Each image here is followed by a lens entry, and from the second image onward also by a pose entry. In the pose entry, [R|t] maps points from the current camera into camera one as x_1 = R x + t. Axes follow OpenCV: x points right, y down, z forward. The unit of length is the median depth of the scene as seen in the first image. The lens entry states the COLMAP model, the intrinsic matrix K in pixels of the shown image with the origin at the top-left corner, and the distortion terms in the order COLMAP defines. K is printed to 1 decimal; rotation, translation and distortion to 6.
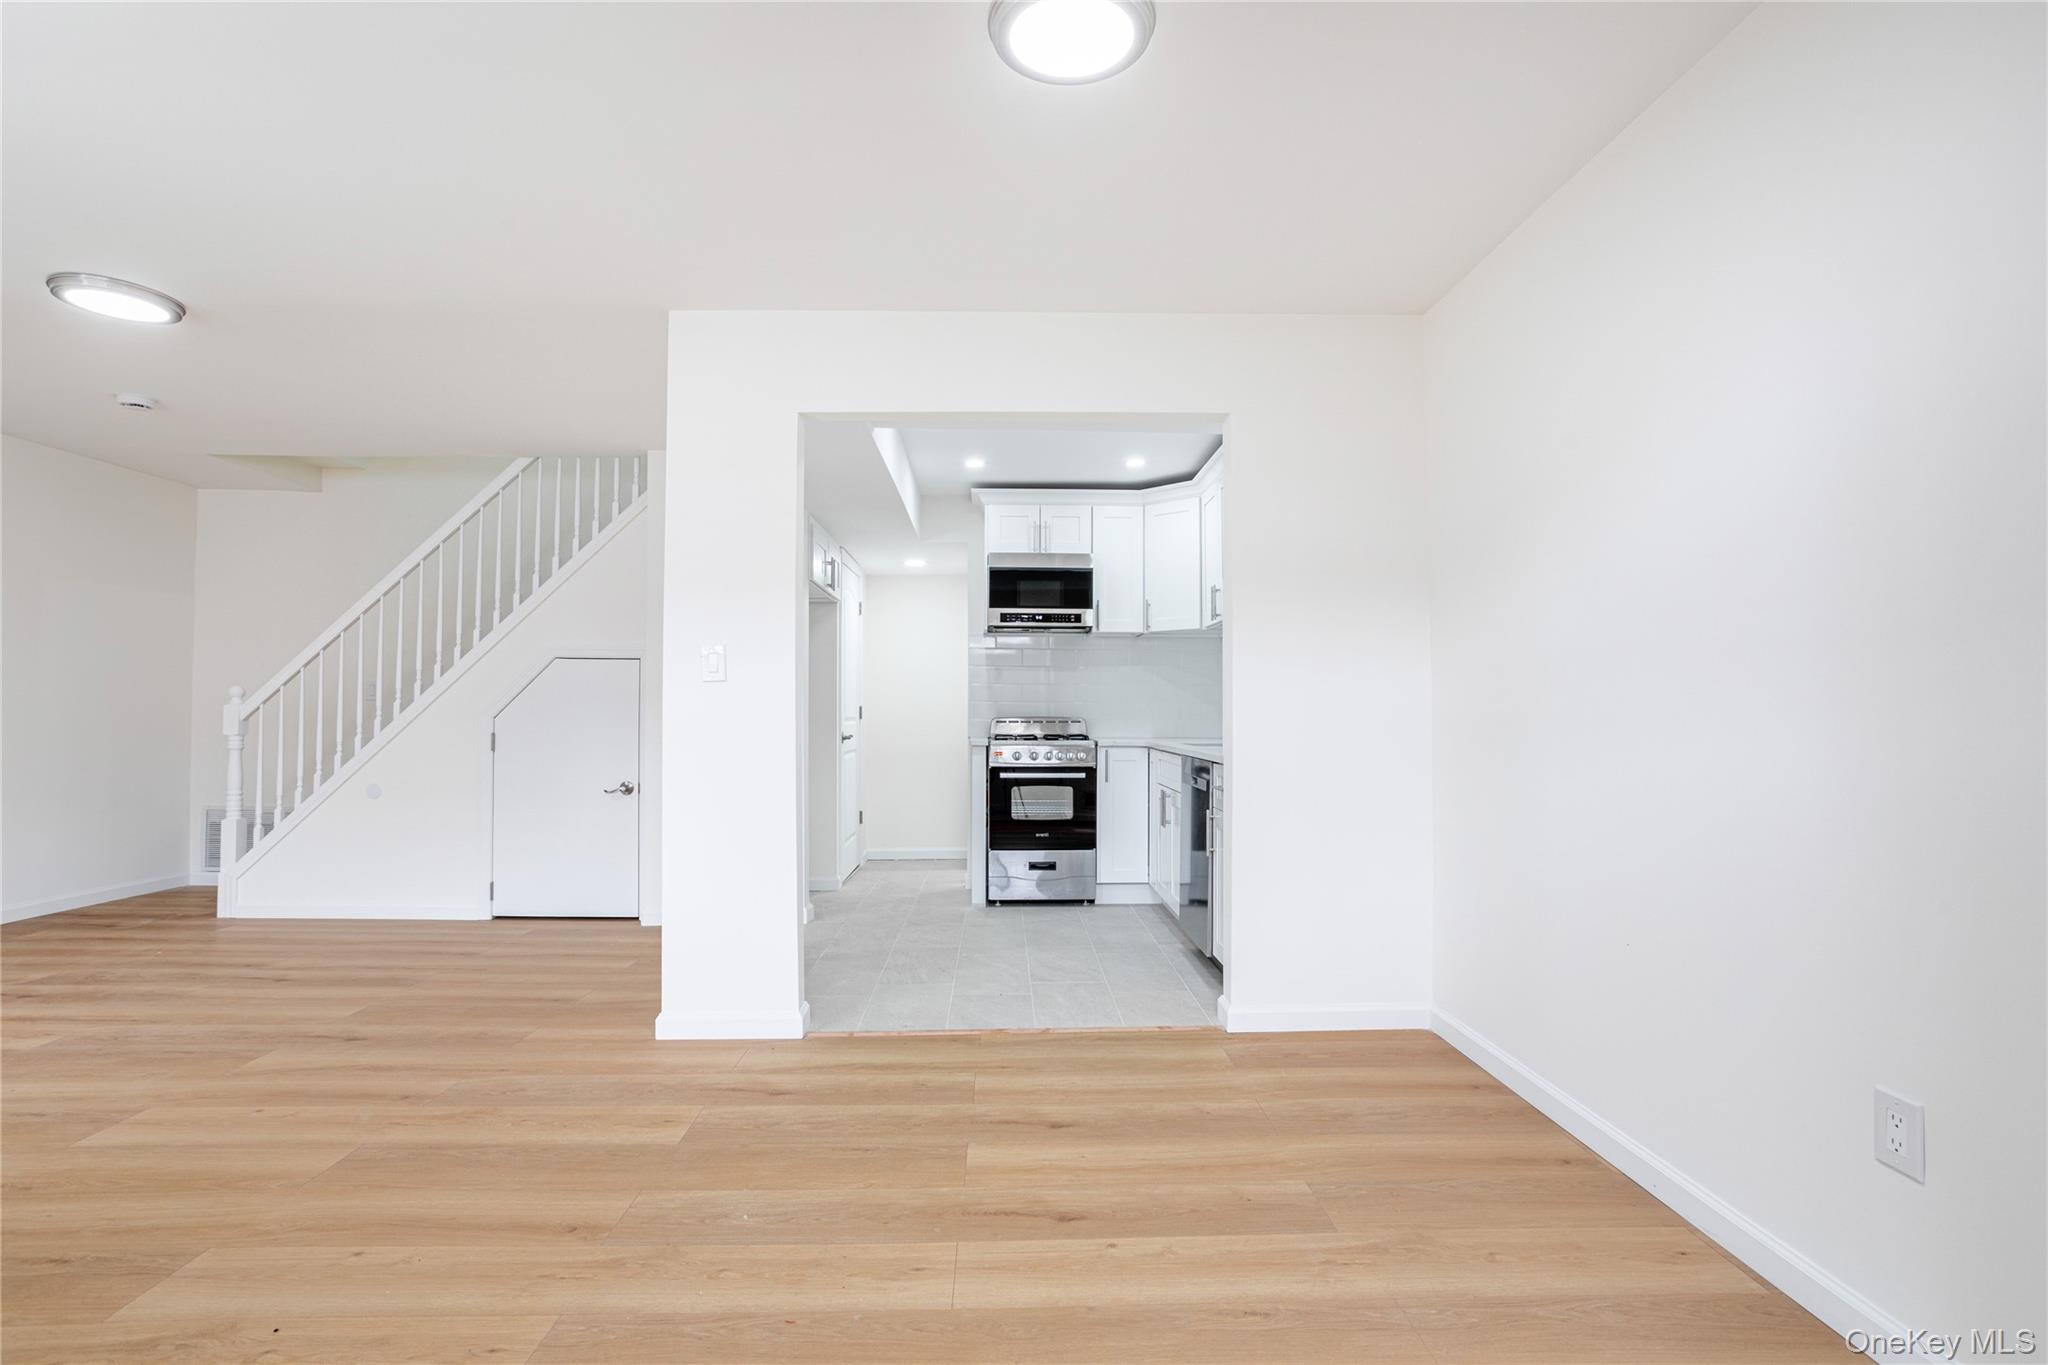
lens RADIAL K [[999.1, 0, 1022.5], [0, 999.1, 704.4], [0, 0, 1]] dist [-0.054549, 0.035526]
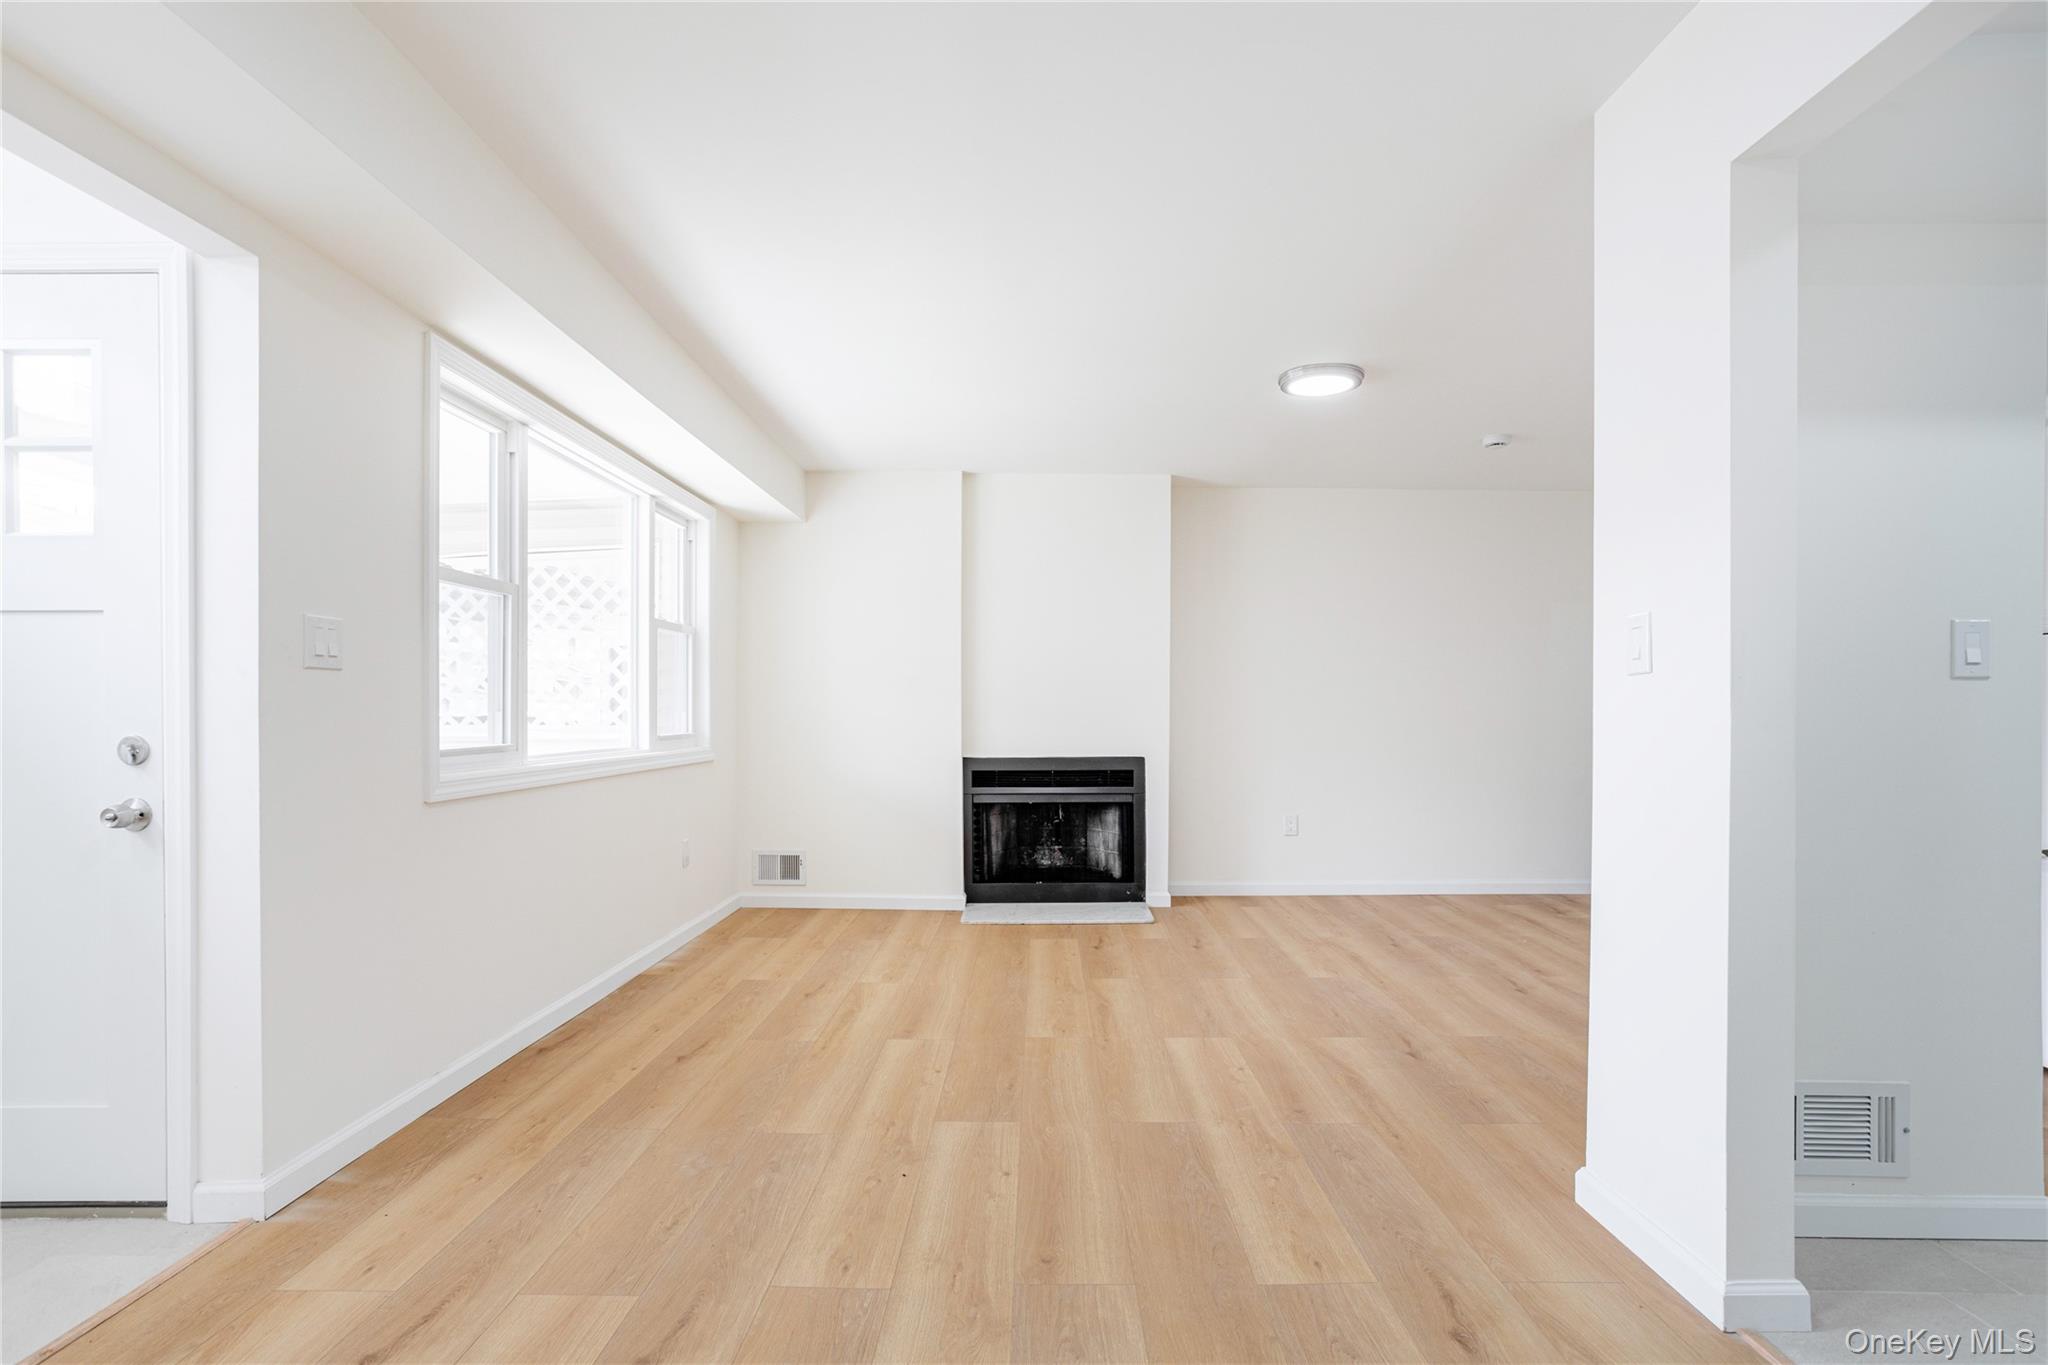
lens RADIAL K [[1013.4, 0, 1025.6], [0, 1013.4, 721.8], [0, 0, 1]] dist [-0.057109, 0.038030]
pose [[-0.035279, 0.003439, -0.999372, 0.211182], [0.006259, 0.999975, 0.003221, 0.002193], [0.999358, -0.006142, -0.035299, 0.416566]]
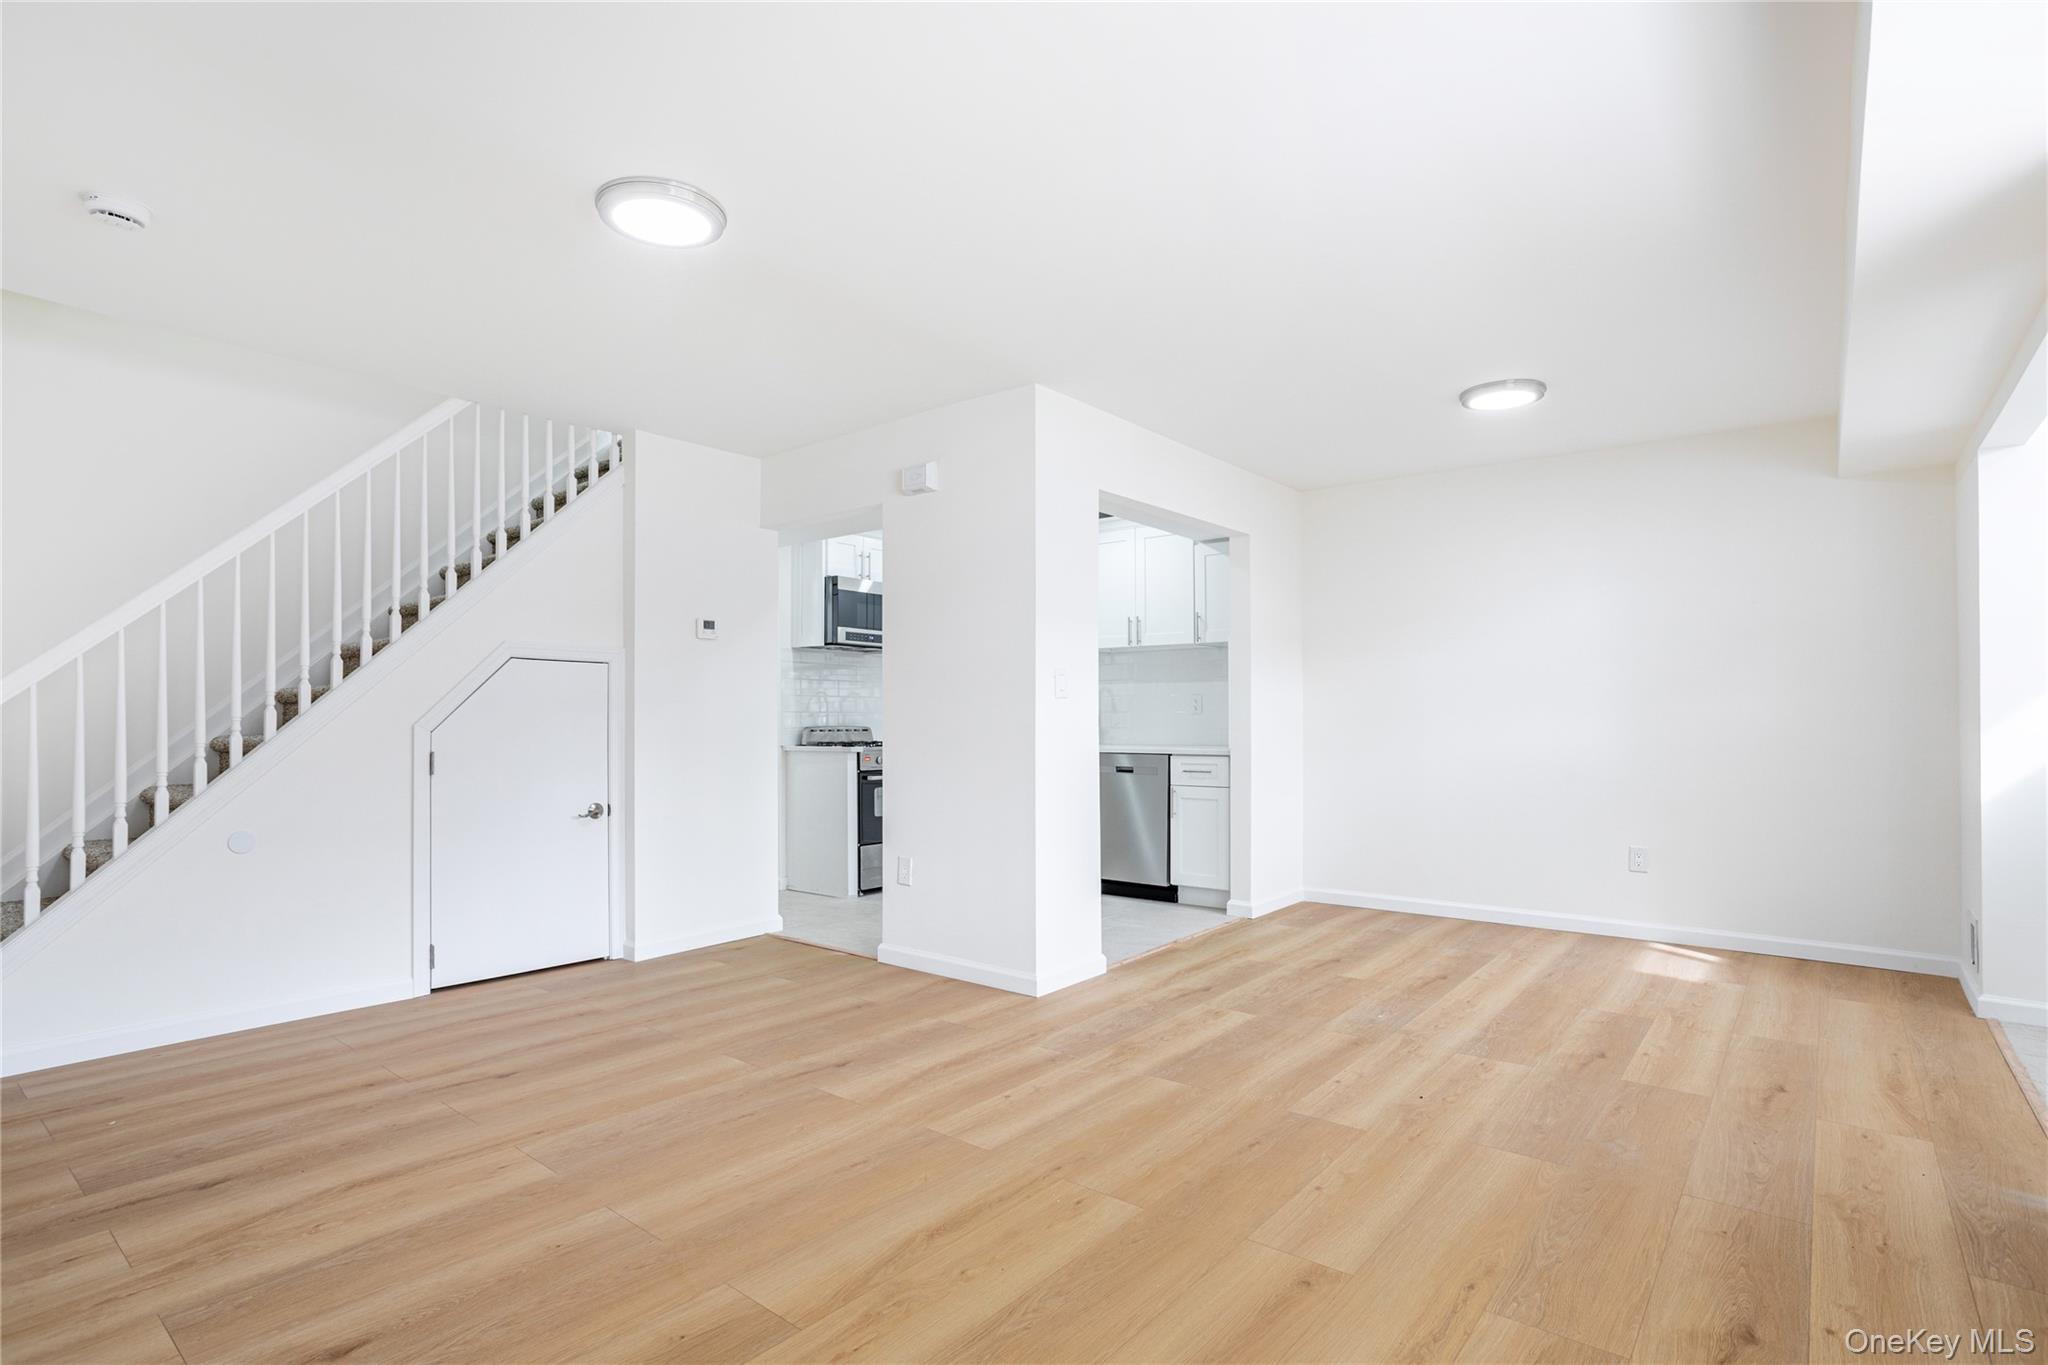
lens RADIAL K [[1013.4, 0, 1025.6], [0, 1013.4, 721.8], [0, 0, 1]] dist [-0.057109, 0.038030]
pose [[0.645984, -0.004480, 0.763338, -0.844852], [-0.002958, 0.999961, 0.008372, -0.002255], [-0.763345, -0.007666, 0.645945, 0.145105]]
